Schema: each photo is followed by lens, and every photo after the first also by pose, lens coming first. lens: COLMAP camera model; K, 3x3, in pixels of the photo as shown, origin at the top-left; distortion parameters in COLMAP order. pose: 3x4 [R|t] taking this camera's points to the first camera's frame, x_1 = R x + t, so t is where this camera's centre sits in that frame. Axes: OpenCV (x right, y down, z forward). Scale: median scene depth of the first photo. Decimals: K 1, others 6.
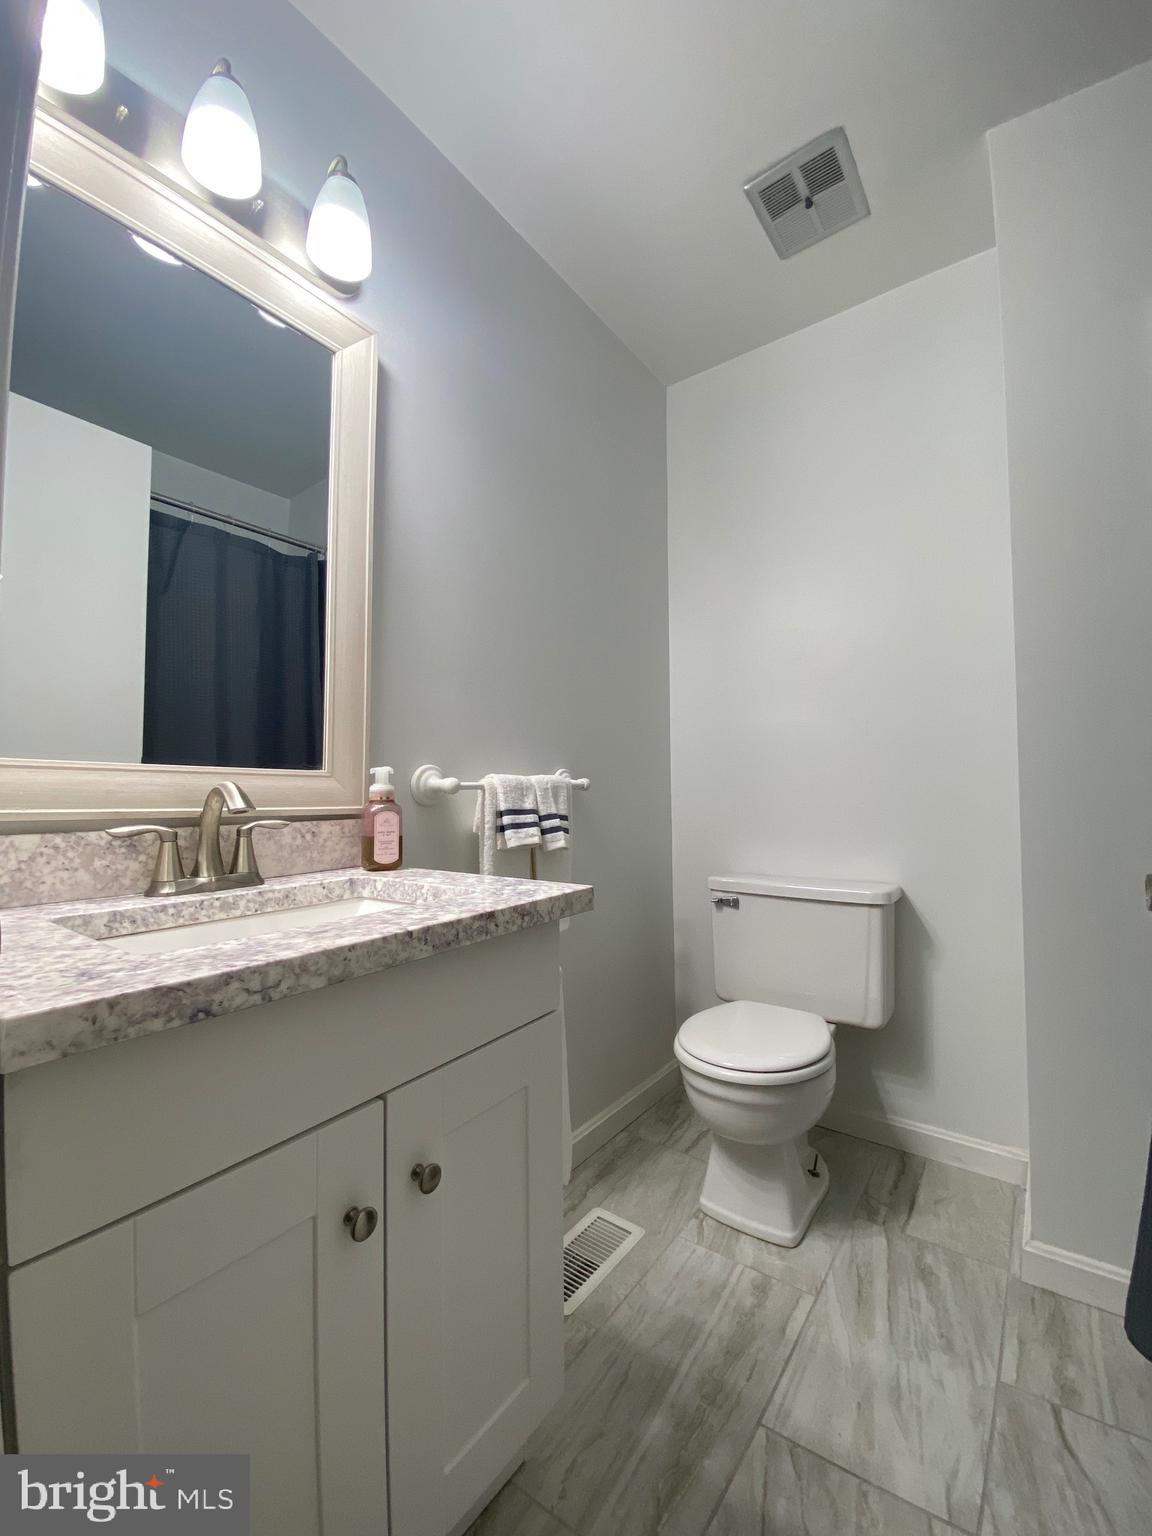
lens RADIAL K [[616.9, 0, 576.0], [0, 616.9, 768.0], [0, 0, 1]] dist [0.026602, -0.024813]
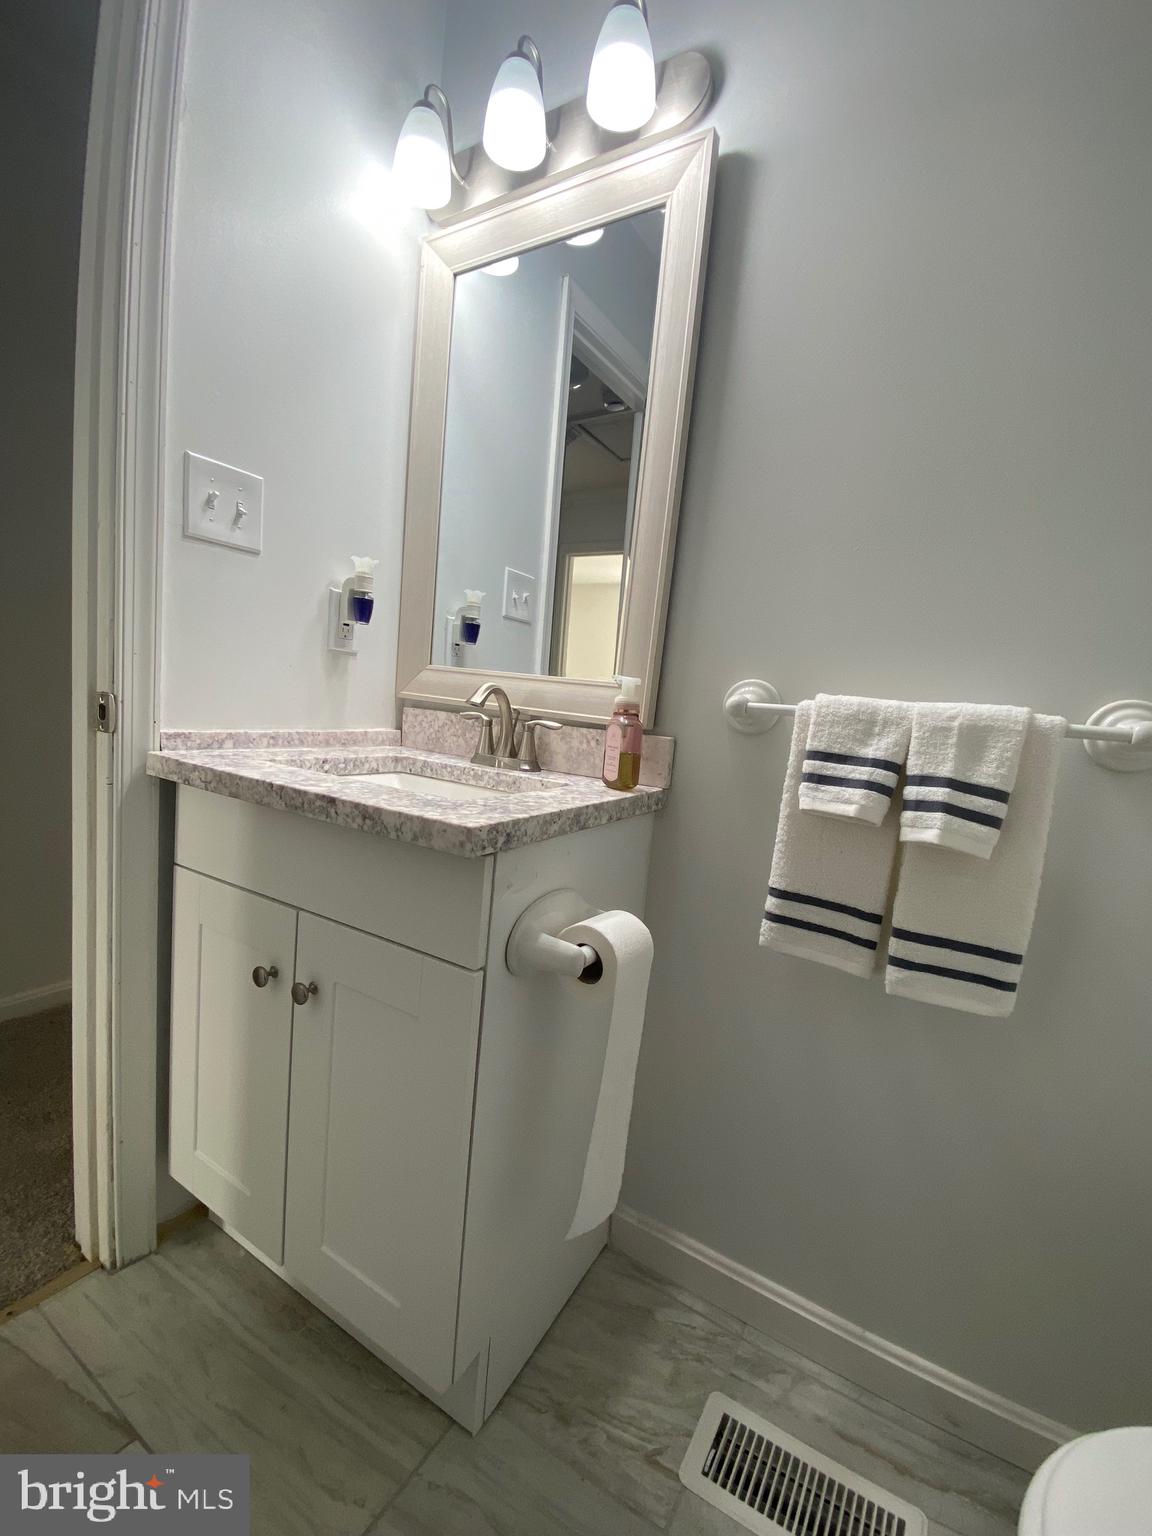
lens RADIAL K [[617.4, 0, 610.6], [0, 617.4, 776.8], [0, 0, 1]] dist [0.030964, -0.025468]
pose [[0.107691, 0.131766, -0.985414, 0.795178], [-0.056246, 0.990398, 0.126286, 0.042095], [0.992592, 0.041826, 0.114068, 1.179220]]
